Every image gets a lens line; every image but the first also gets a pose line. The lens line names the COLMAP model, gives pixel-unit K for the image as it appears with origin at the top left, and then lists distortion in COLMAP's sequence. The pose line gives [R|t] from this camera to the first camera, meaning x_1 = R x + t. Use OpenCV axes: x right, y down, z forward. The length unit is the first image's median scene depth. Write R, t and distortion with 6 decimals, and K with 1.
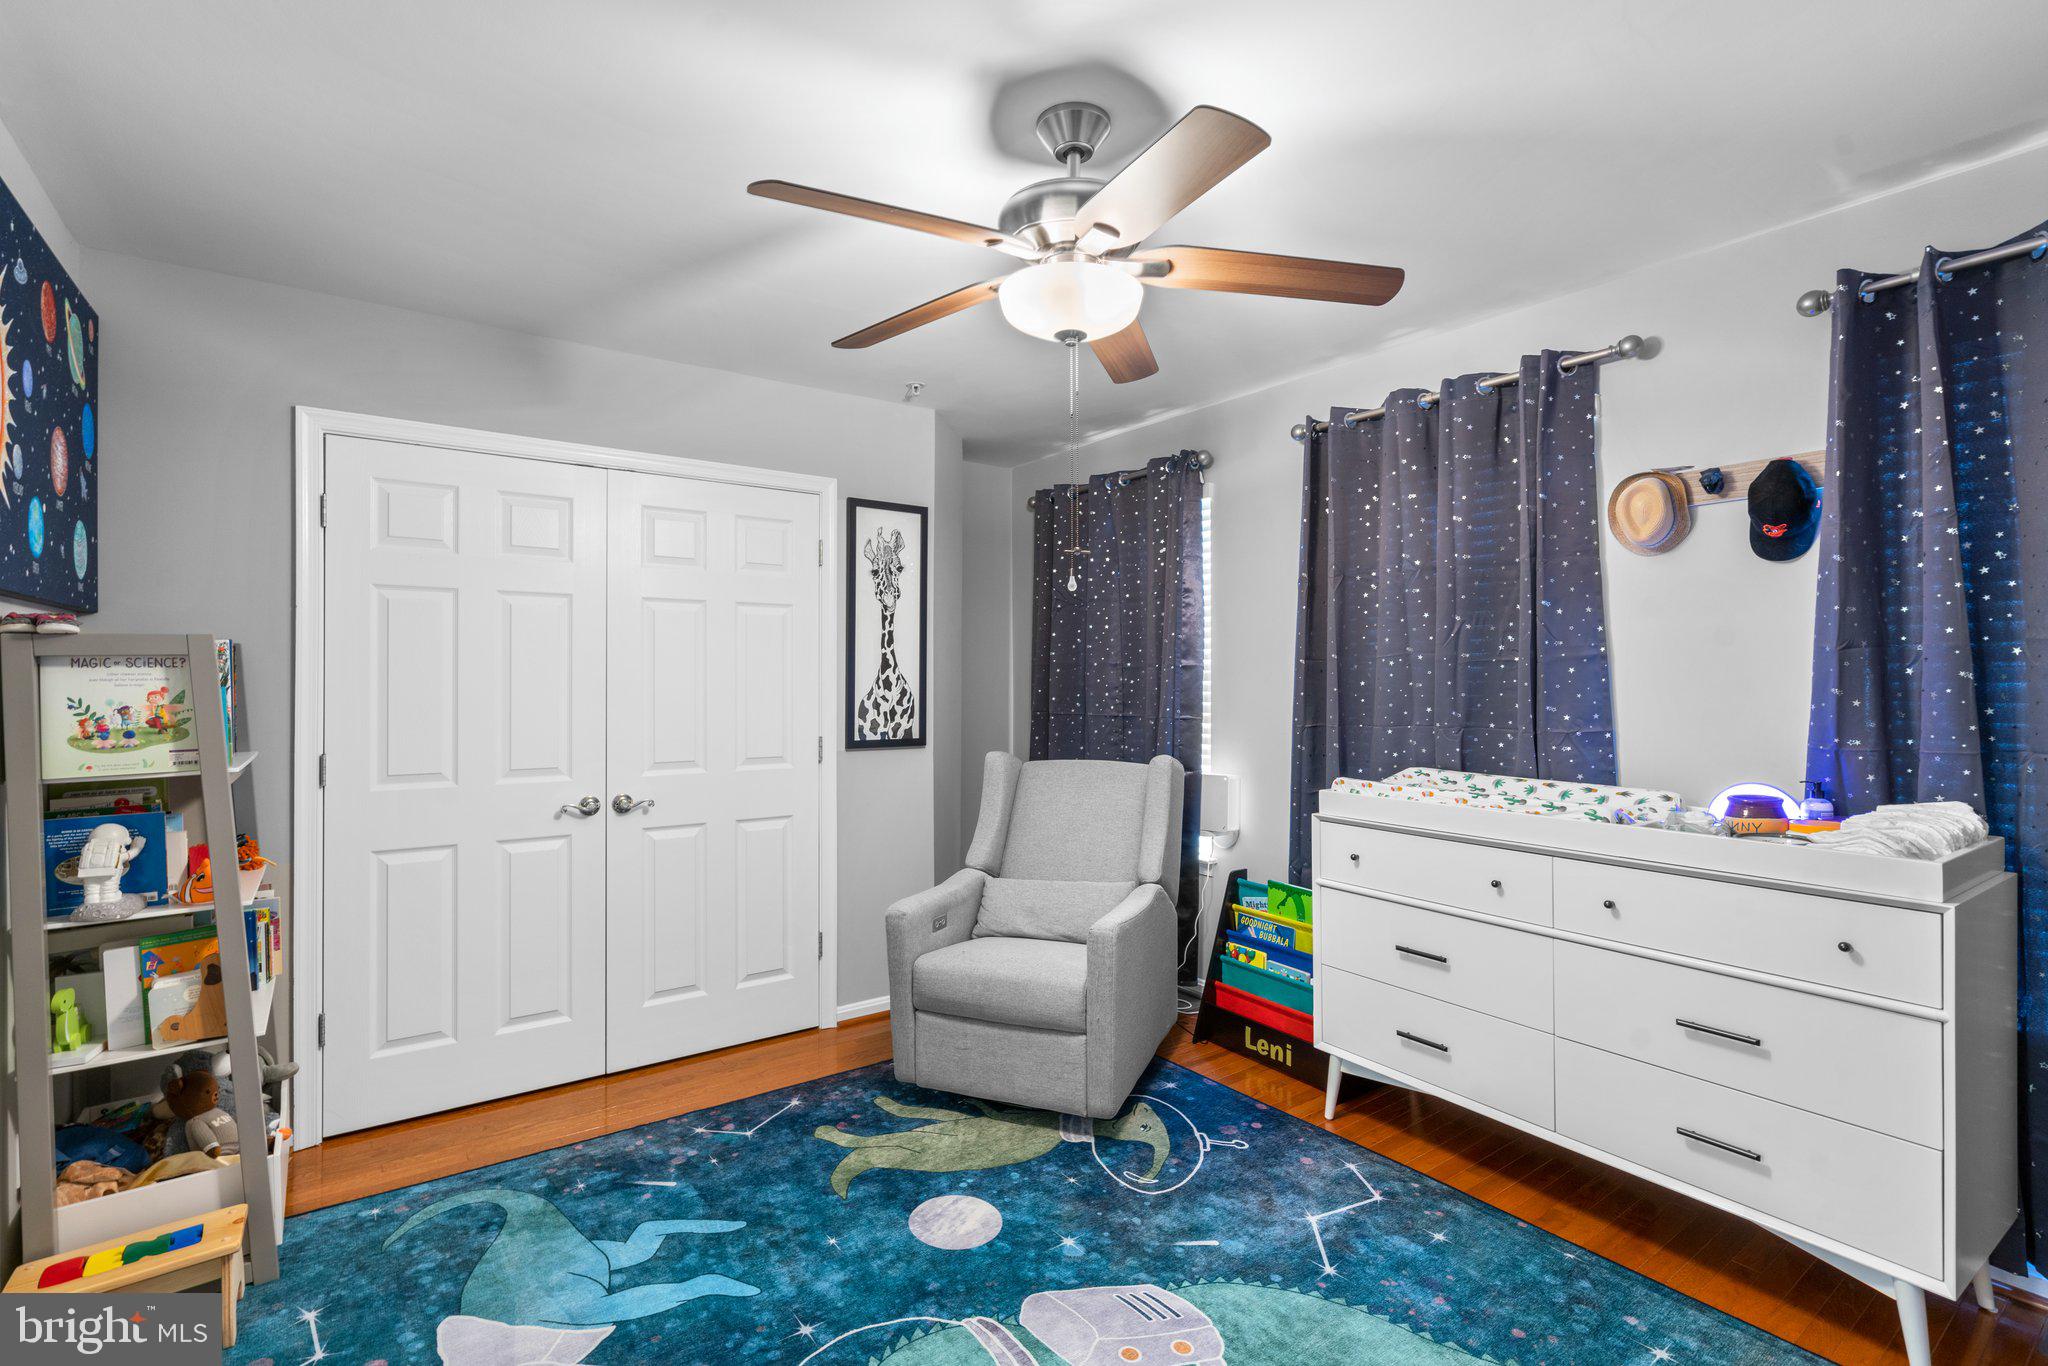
lens RADIAL K [[961.9, 0, 1024.0], [0, 961.9, 683.0], [0, 0, 1]] dist [-0.037250, 0.014810]
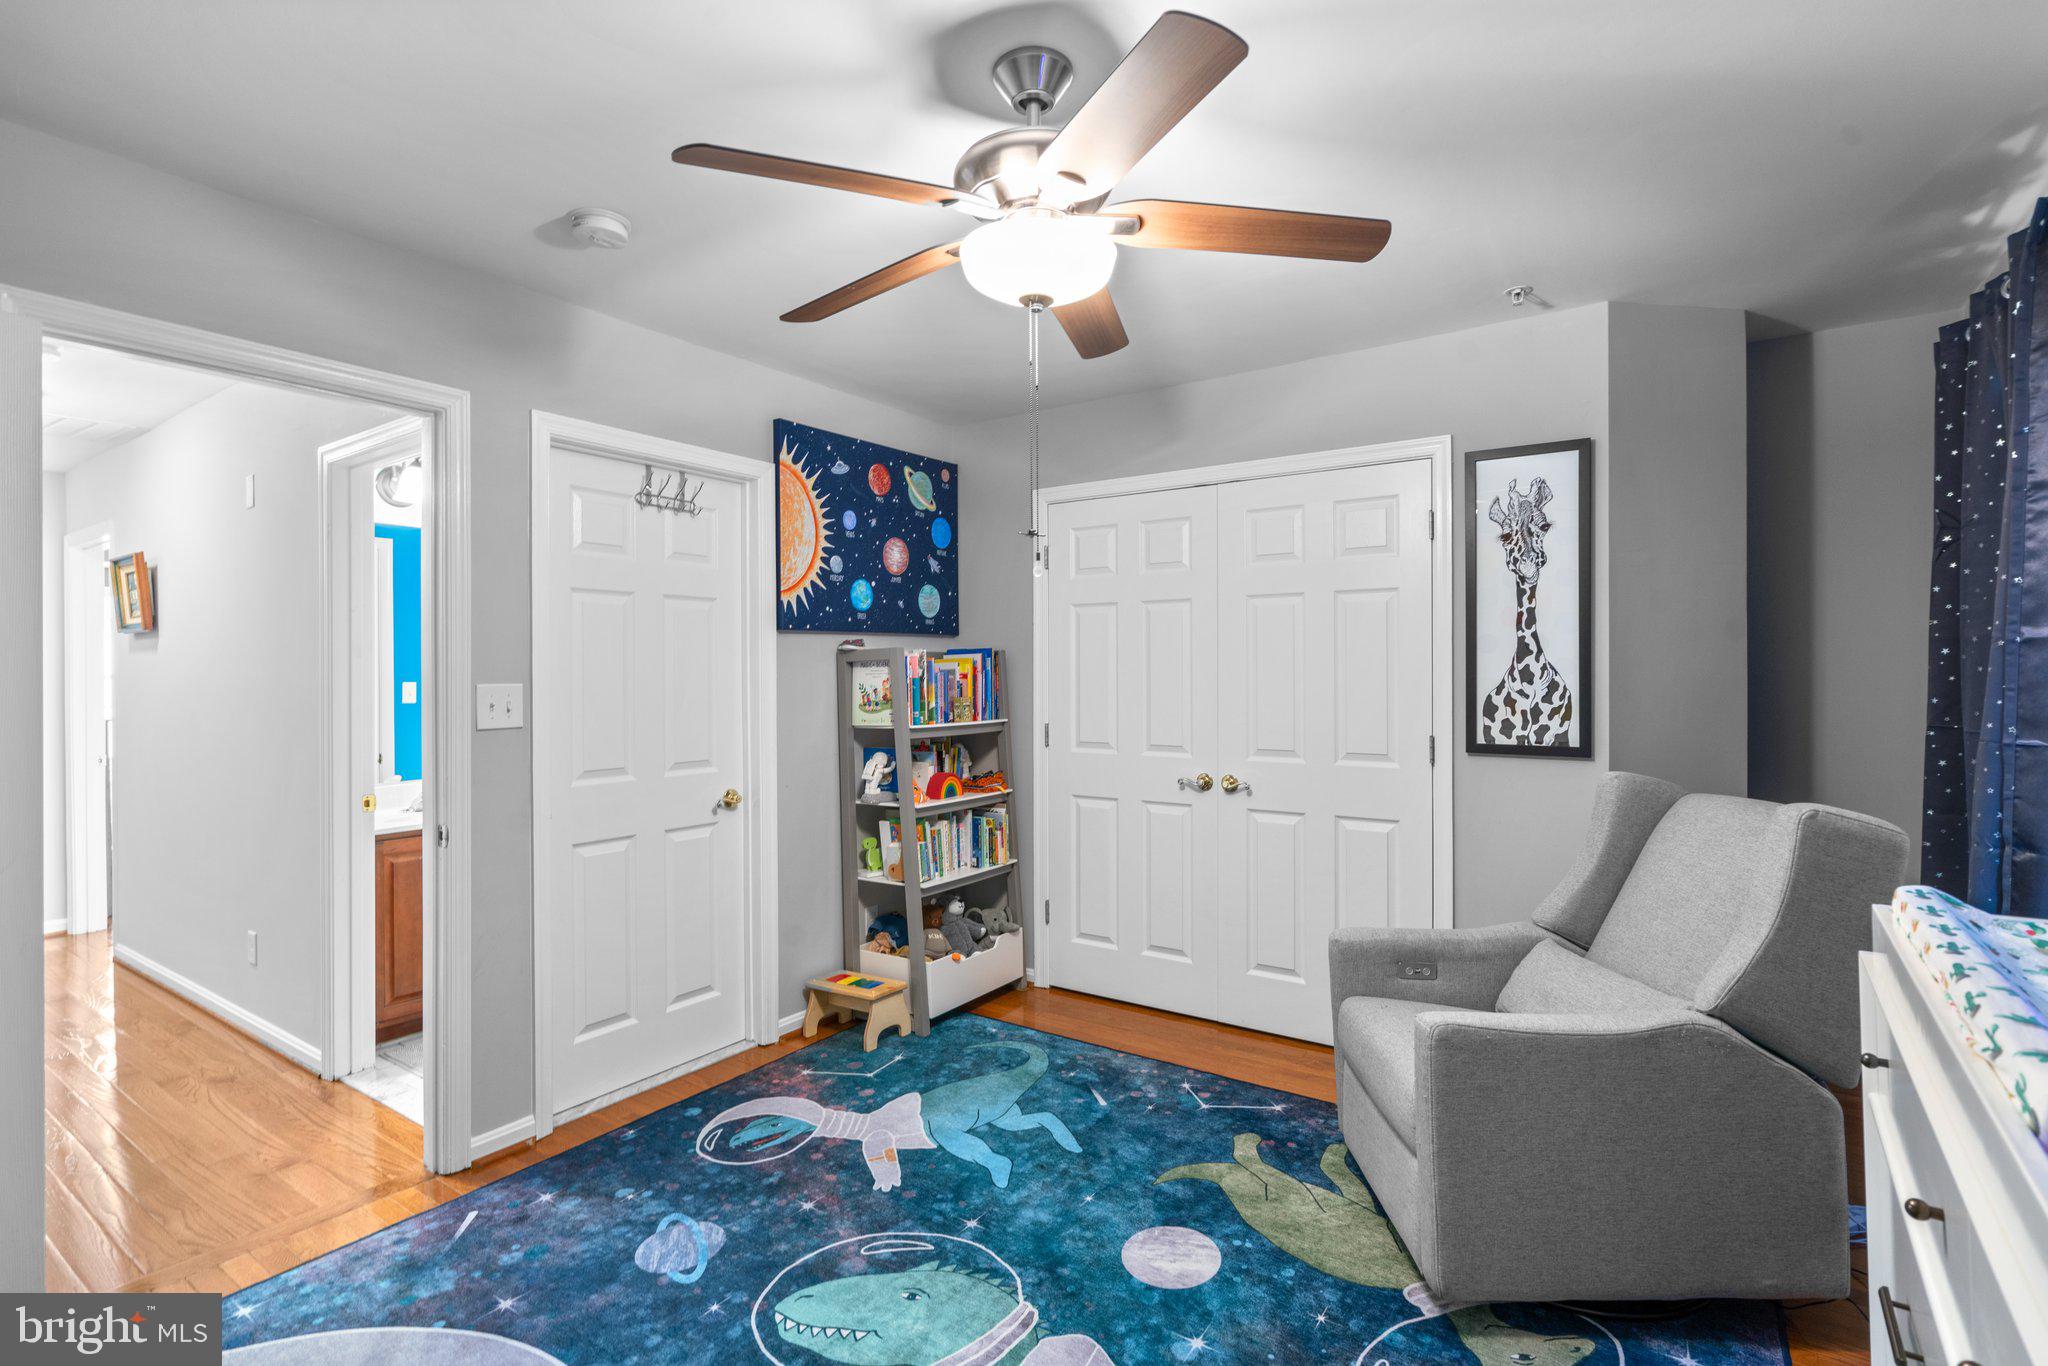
lens RADIAL K [[961.9, 0, 1024.0], [0, 961.9, 683.0], [0, 0, 1]] dist [-0.037250, 0.014810]
pose [[0.308824, 0.007806, -0.951087, 0.554869], [0.003357, 0.999951, 0.009297, -0.001539], [0.951113, -0.006064, 0.308782, 0.424010]]
